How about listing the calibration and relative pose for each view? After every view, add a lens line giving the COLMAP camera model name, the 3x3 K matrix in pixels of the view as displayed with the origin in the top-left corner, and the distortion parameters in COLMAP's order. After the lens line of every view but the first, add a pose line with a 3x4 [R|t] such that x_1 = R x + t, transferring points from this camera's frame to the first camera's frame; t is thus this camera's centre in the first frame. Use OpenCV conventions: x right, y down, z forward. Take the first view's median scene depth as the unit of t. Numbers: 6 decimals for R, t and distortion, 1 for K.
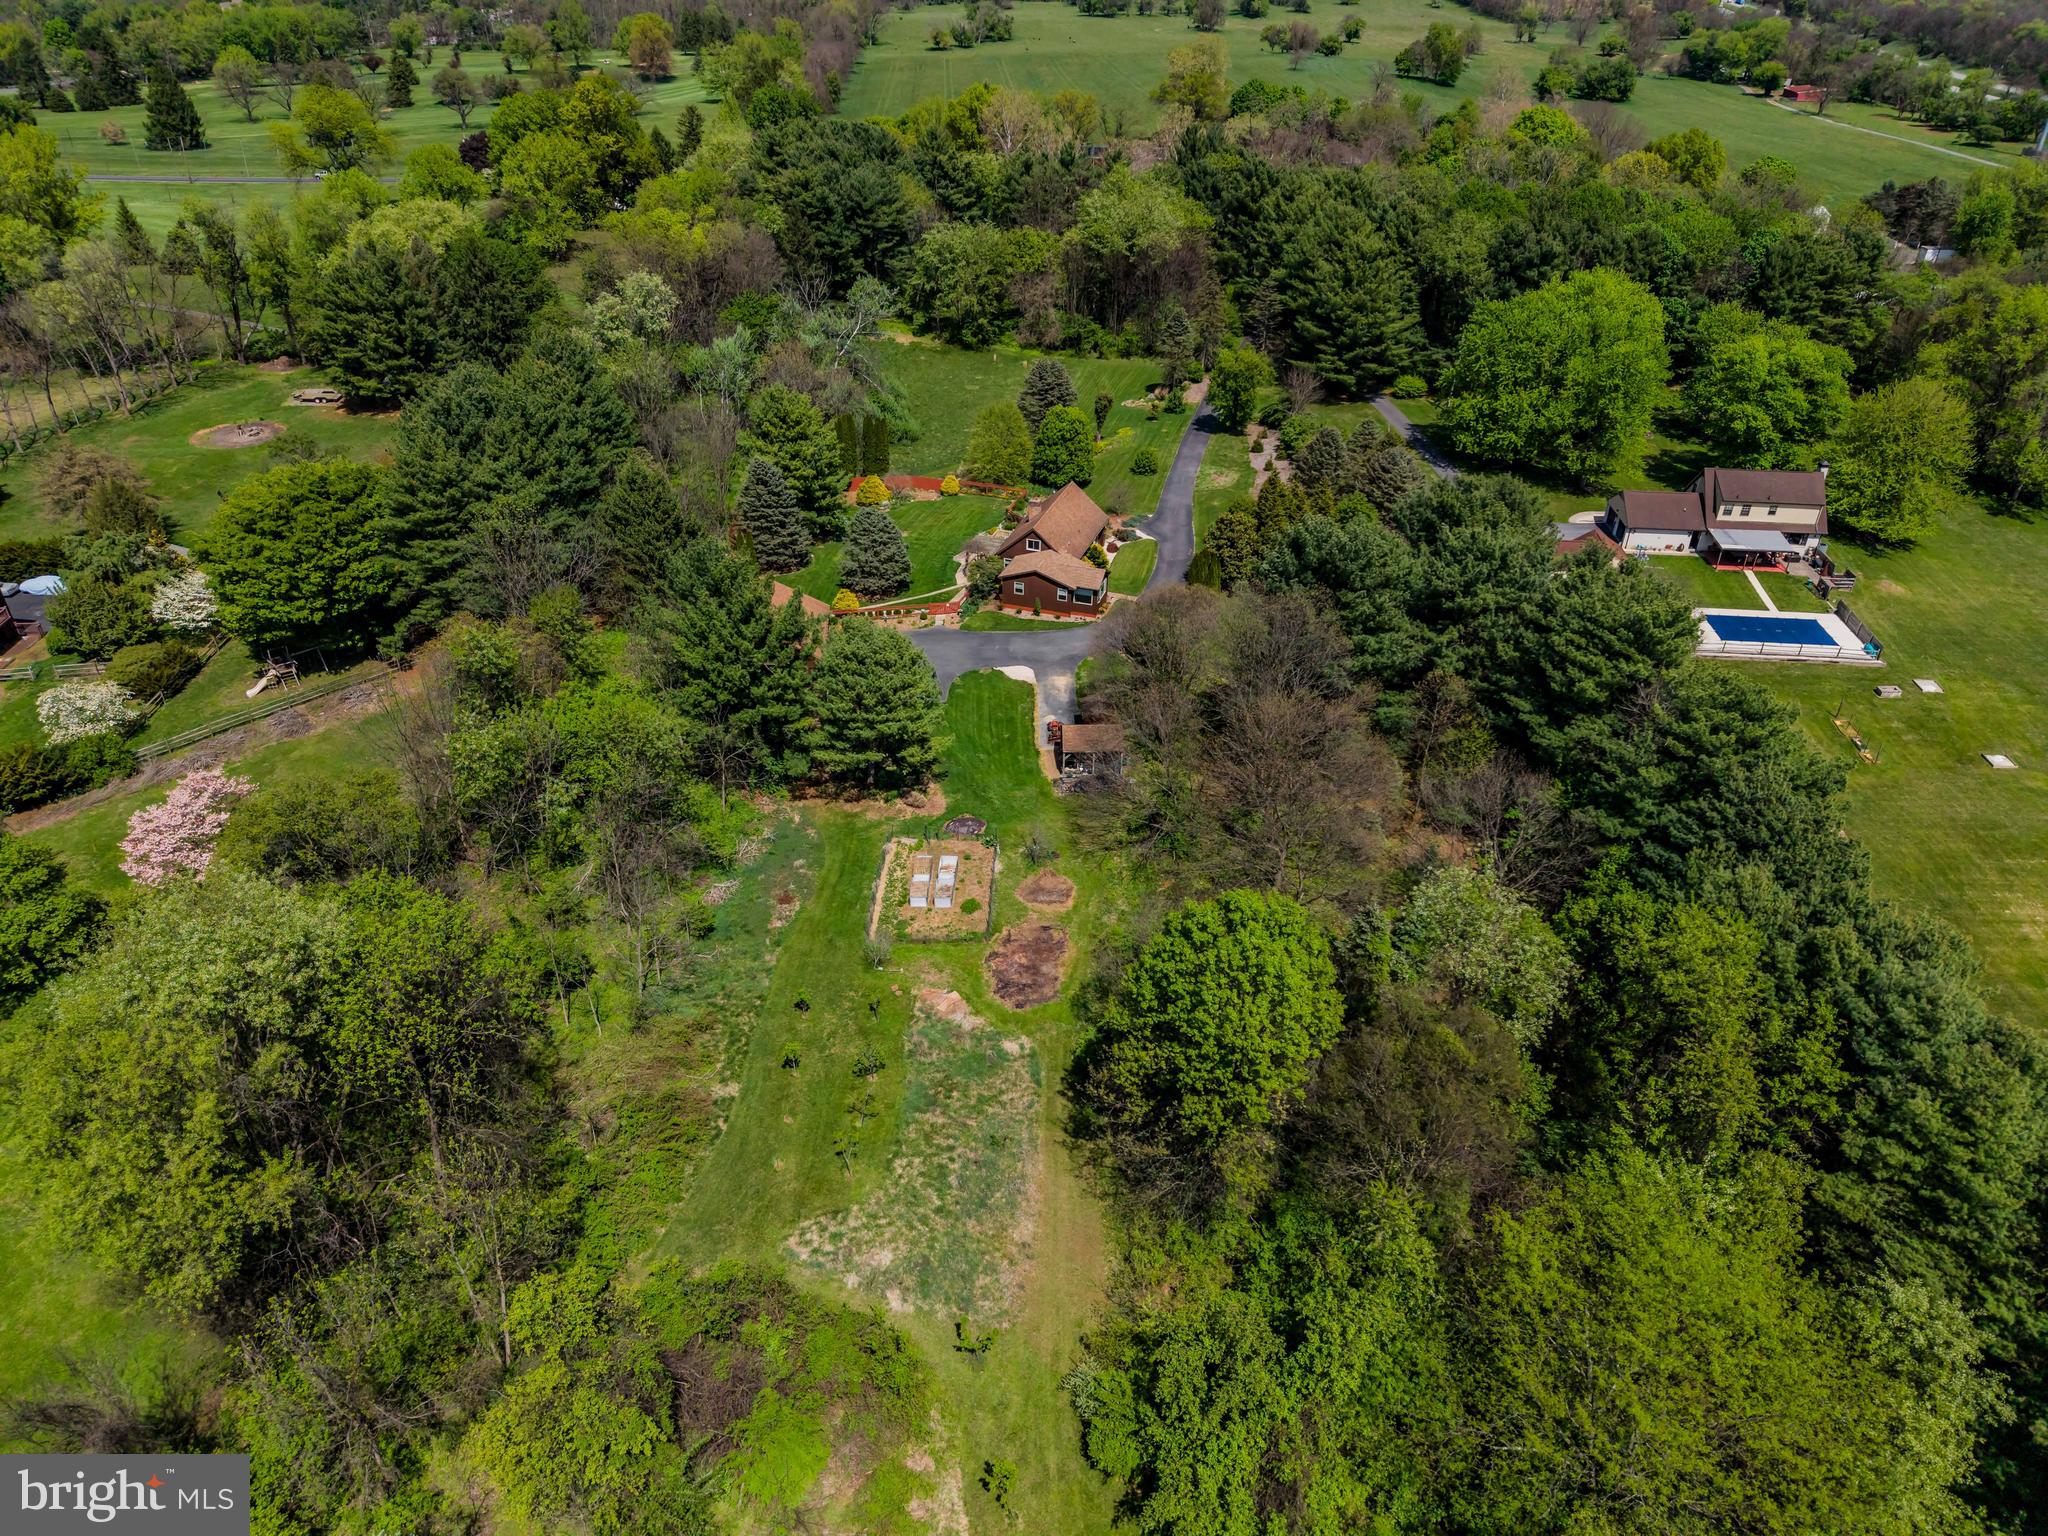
lens RADIAL K [[1370.1, 0, 1010.2], [0, 1370.1, 778.9], [0, 0, 1]] dist [0.011022, -0.014850]
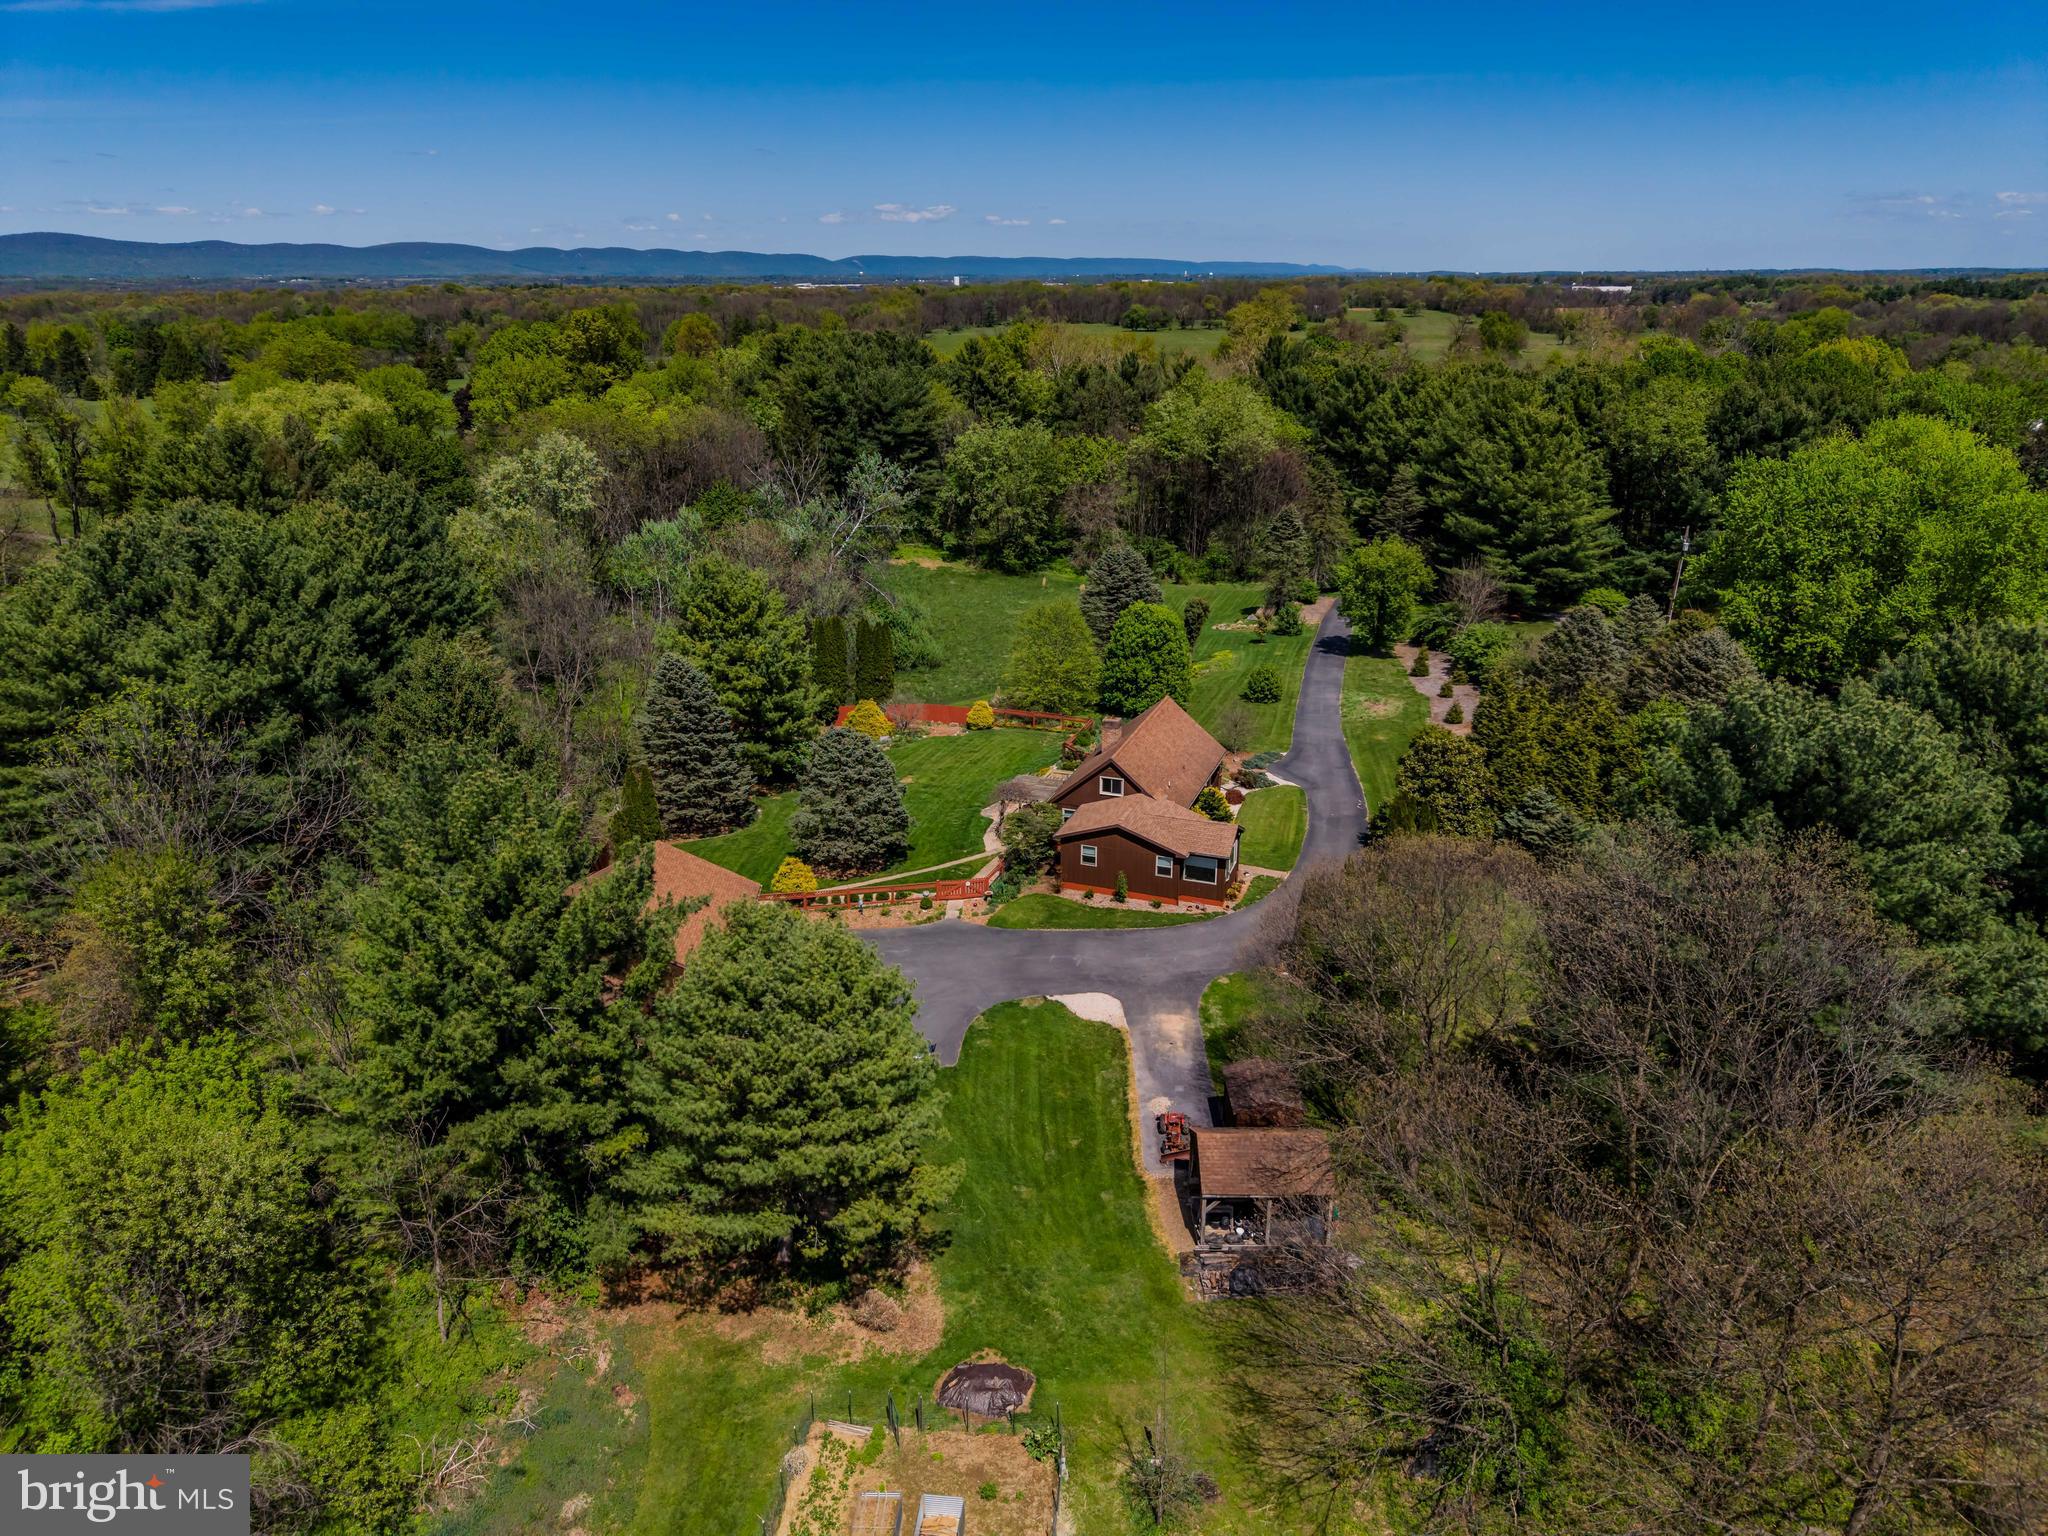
lens RADIAL K [[1370.1, 0, 1010.3], [0, 1370.1, 790.6], [0, 0, 1]] dist [0.011022, -0.014850]
pose [[0.999468, -0.001201, -0.032586, -0.007685], [-0.005505, 0.978761, -0.204930, -0.043150], [0.032140, 0.205001, 0.978234, 0.384294]]
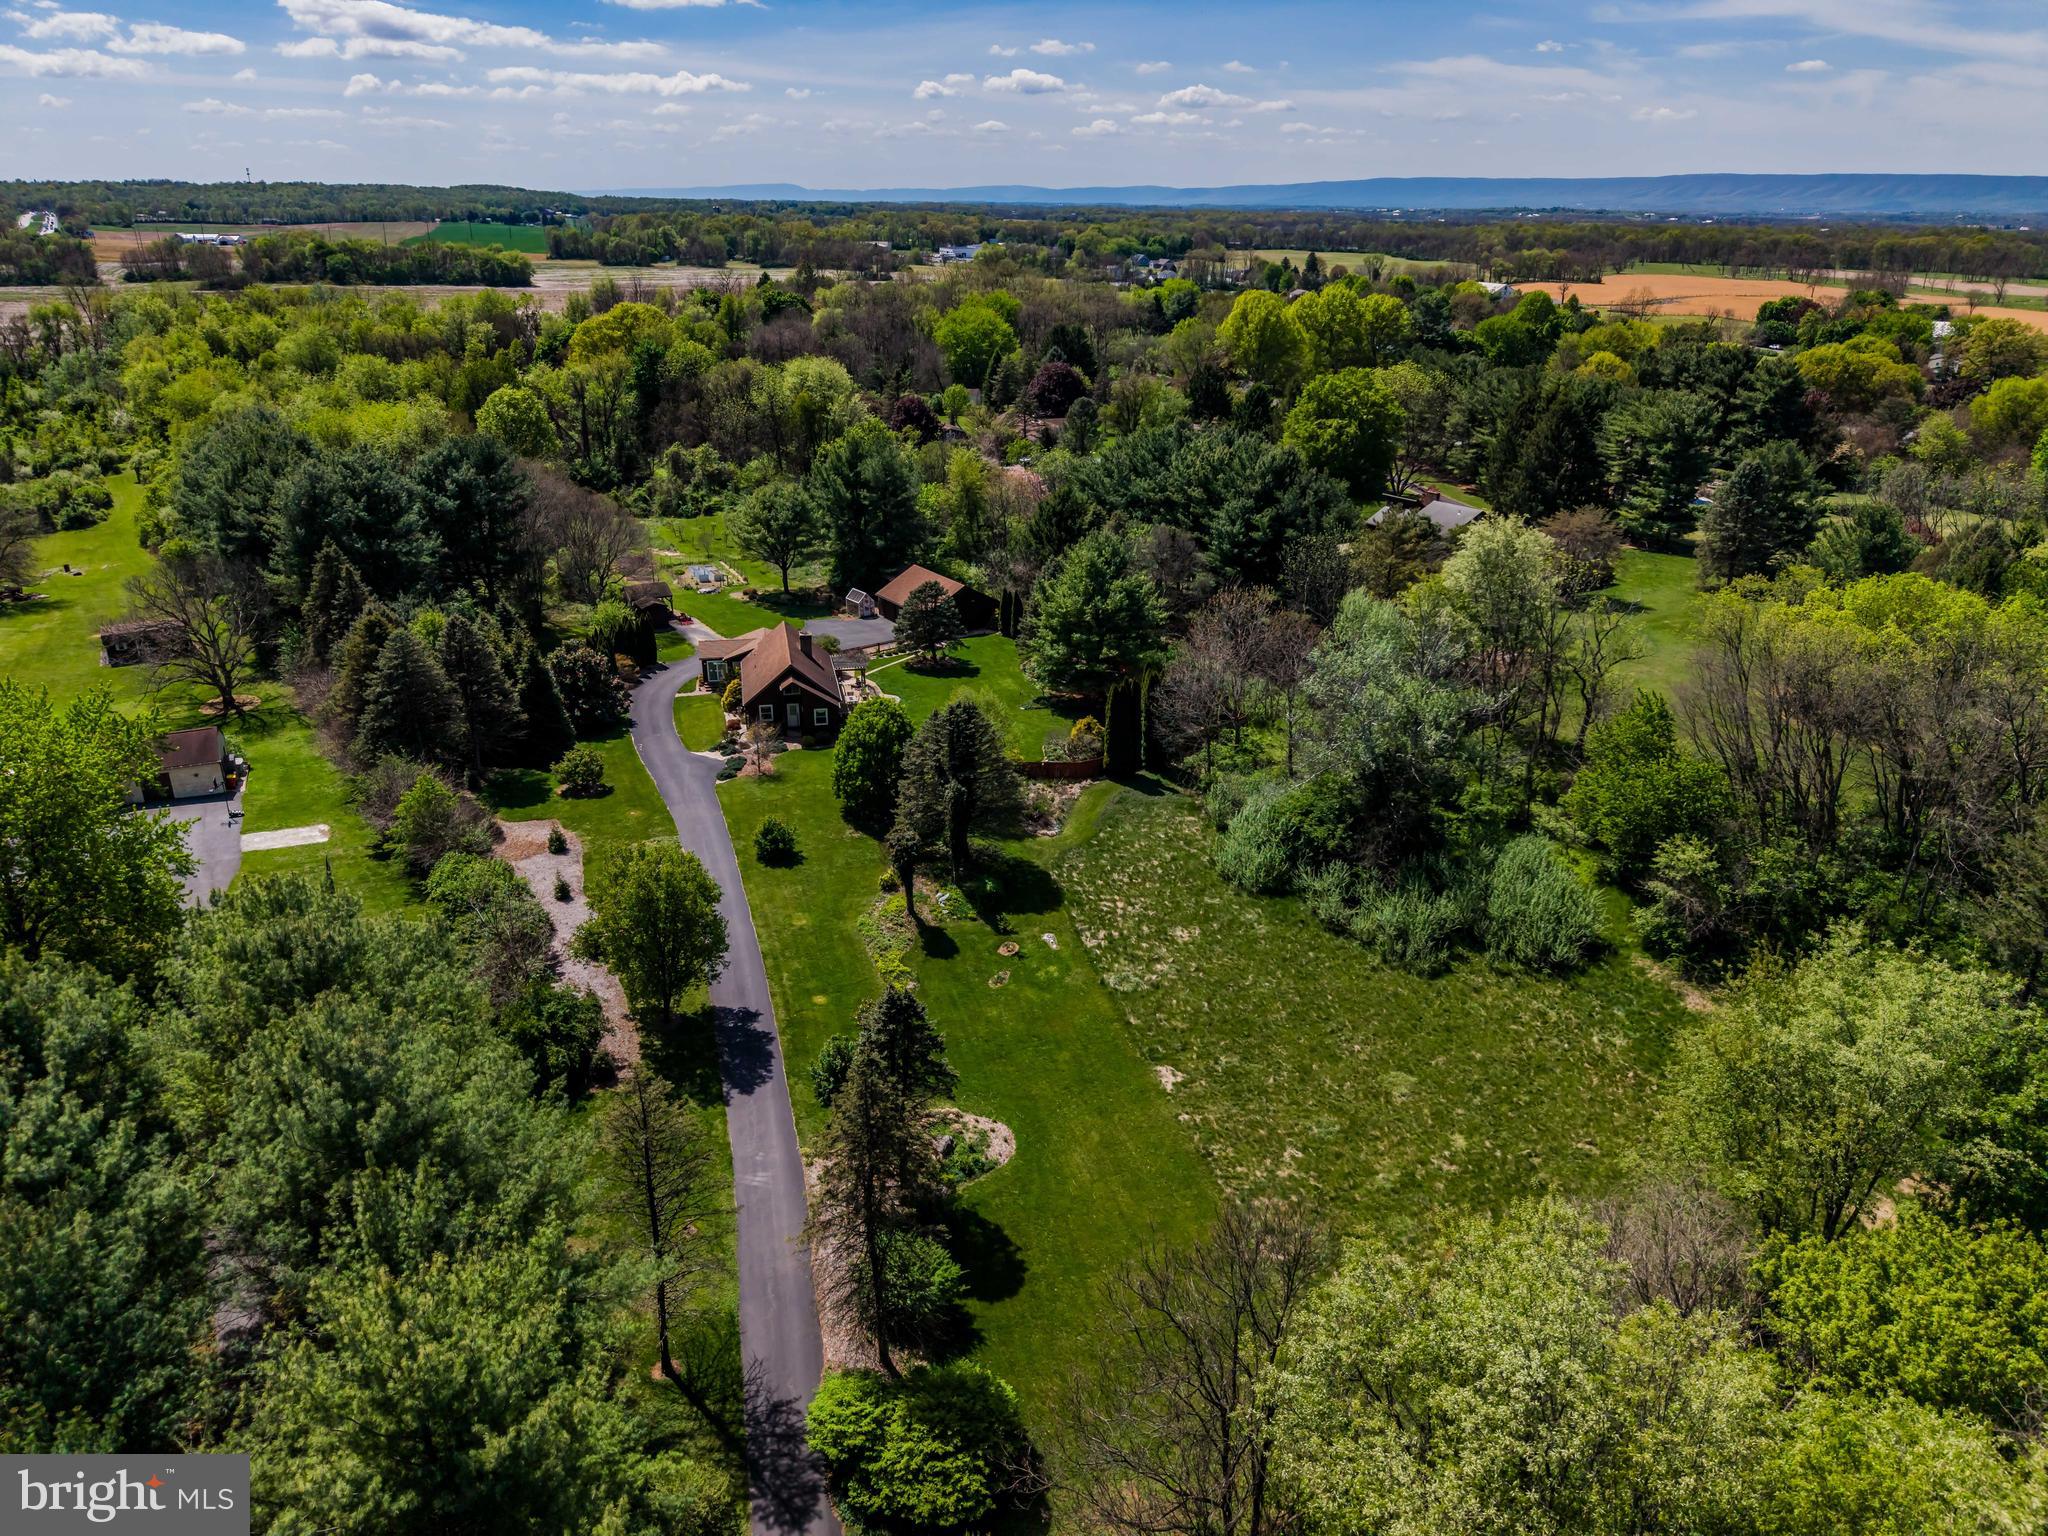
lens RADIAL K [[1370.1, 0, 1028.3], [0, 1370.1, 770.8], [0, 0, 1]] dist [0.011022, -0.014850]
pose [[-0.861863, 0.185625, -0.471948, 0.318836], [-0.286648, 0.589386, 0.755286, -0.836385], [0.418359, 0.786236, -0.454761, 1.476500]]
